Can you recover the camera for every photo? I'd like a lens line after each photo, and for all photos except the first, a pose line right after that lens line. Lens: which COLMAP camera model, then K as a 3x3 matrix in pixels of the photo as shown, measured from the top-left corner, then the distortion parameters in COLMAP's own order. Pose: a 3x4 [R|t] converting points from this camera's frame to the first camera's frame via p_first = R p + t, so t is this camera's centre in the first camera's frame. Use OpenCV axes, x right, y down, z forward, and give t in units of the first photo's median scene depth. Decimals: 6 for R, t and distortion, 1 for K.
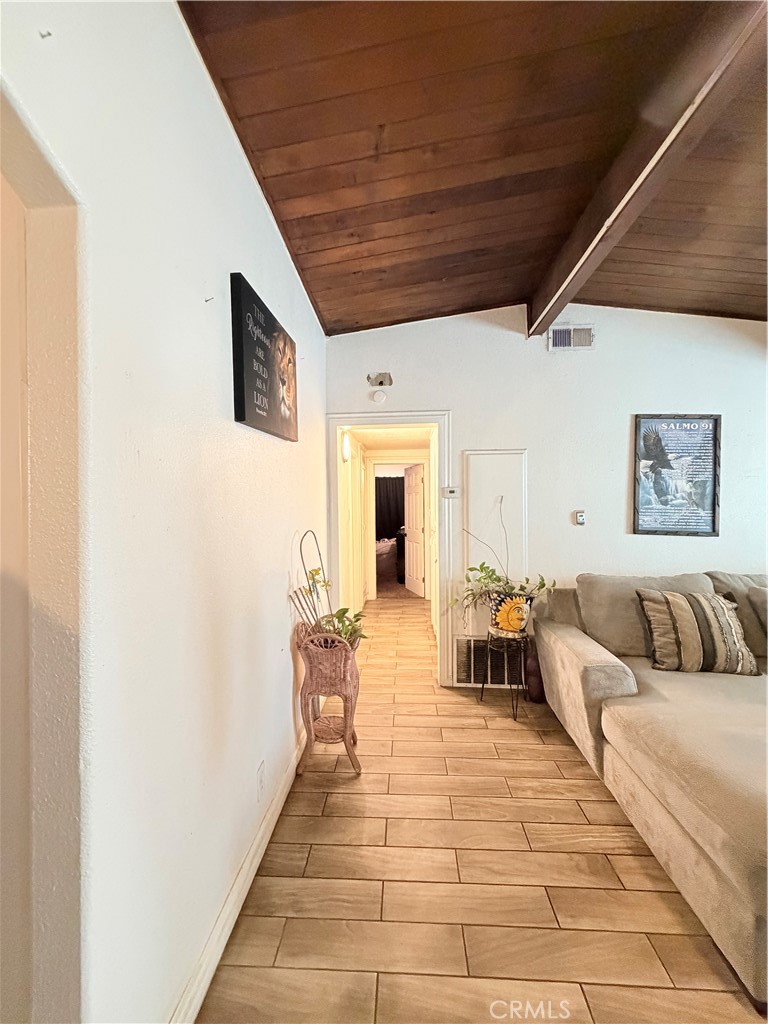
lens RADIAL K [[407.7, 0, 384.0], [0, 407.7, 511.1], [0, 0, 1]] dist [-0.000737, 0.000328]
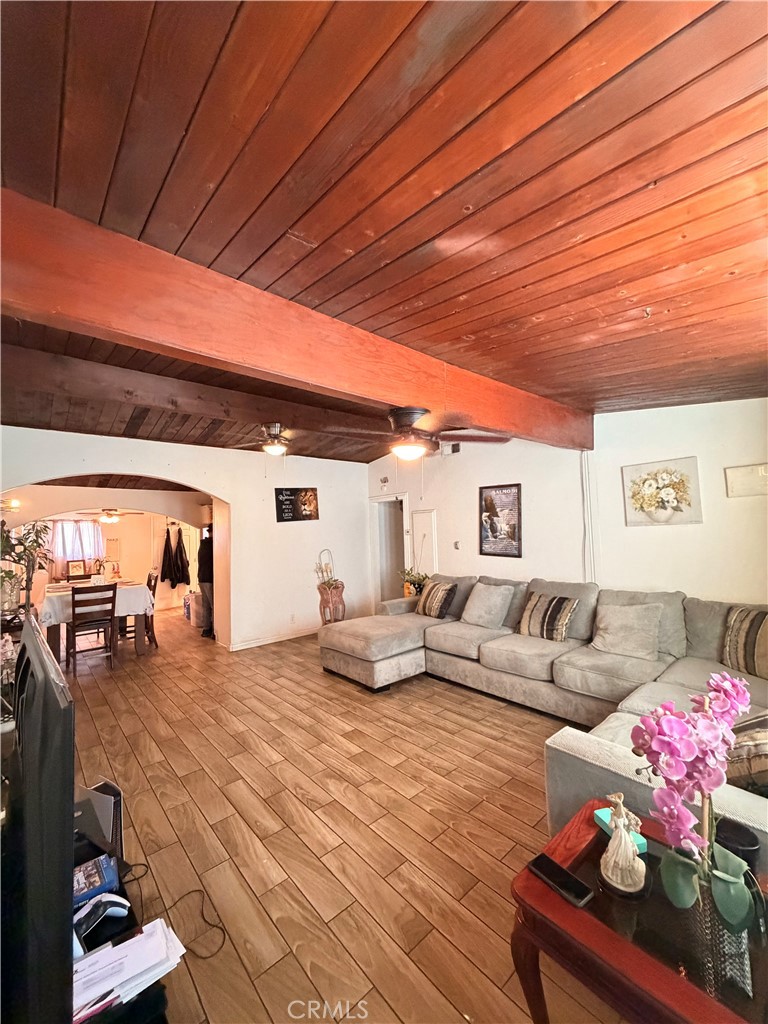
lens RADIAL K [[407.7, 0, 384.0], [0, 407.7, 511.1], [0, 0, 1]] dist [-0.000737, 0.000328]
pose [[0.700139, -0.048684, -0.712345, 1.599408], [0.016764, 0.998519, -0.051766, -0.048982], [0.713810, 0.024302, 0.699918, -0.537409]]
